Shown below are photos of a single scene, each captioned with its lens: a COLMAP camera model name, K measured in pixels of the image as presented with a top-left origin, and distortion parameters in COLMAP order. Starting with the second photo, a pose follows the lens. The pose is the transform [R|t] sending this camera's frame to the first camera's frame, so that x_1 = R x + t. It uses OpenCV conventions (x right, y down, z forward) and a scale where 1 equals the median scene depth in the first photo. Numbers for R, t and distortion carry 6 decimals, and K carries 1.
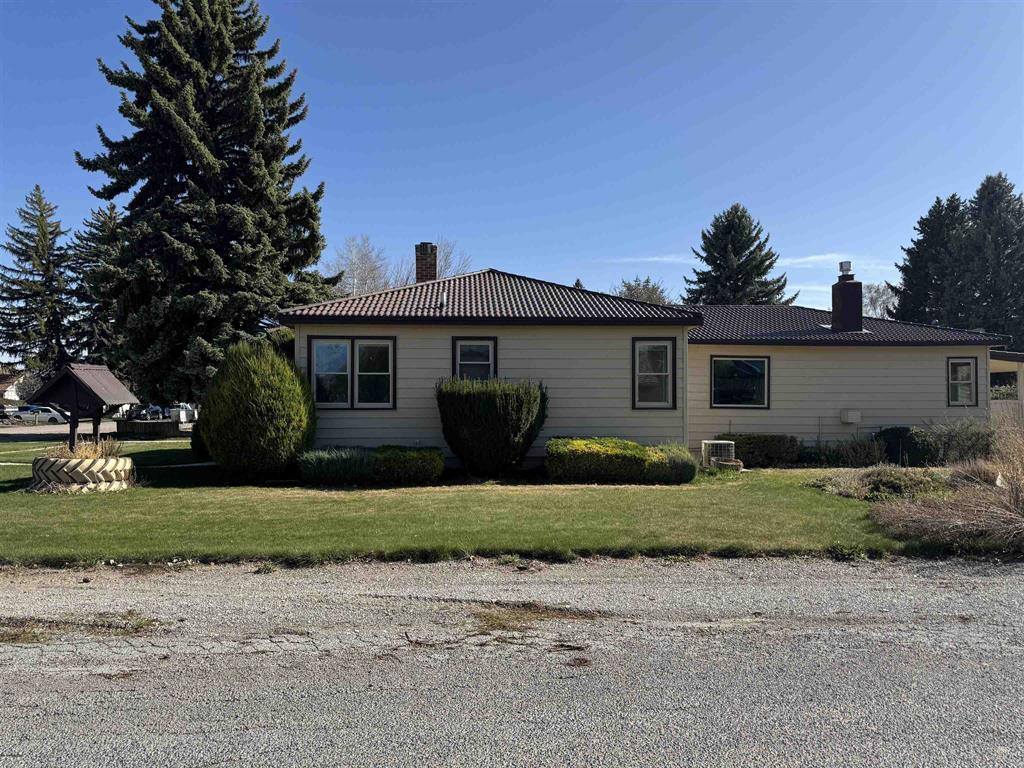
lens RADIAL K [[720.5, 0, 512.0], [0, 720.5, 384.0], [0, 0, 1]] dist [0.082584, -0.124751]
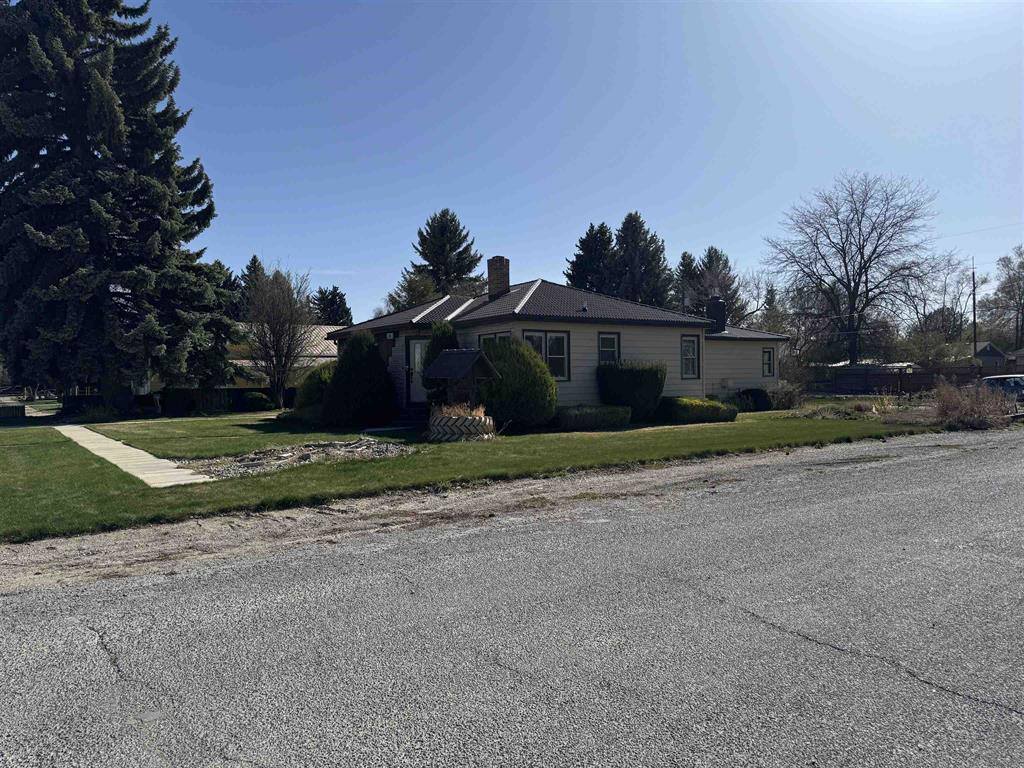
lens RADIAL K [[720.5, 0, 512.0], [0, 720.5, 384.0], [0, 0, 1]] dist [0.082584, -0.124751]
pose [[0.838397, -0.015557, 0.544838, -0.264096], [0.000350, 0.999608, 0.028003, 0.000093], [-0.545060, -0.023287, 0.838074, -0.036256]]
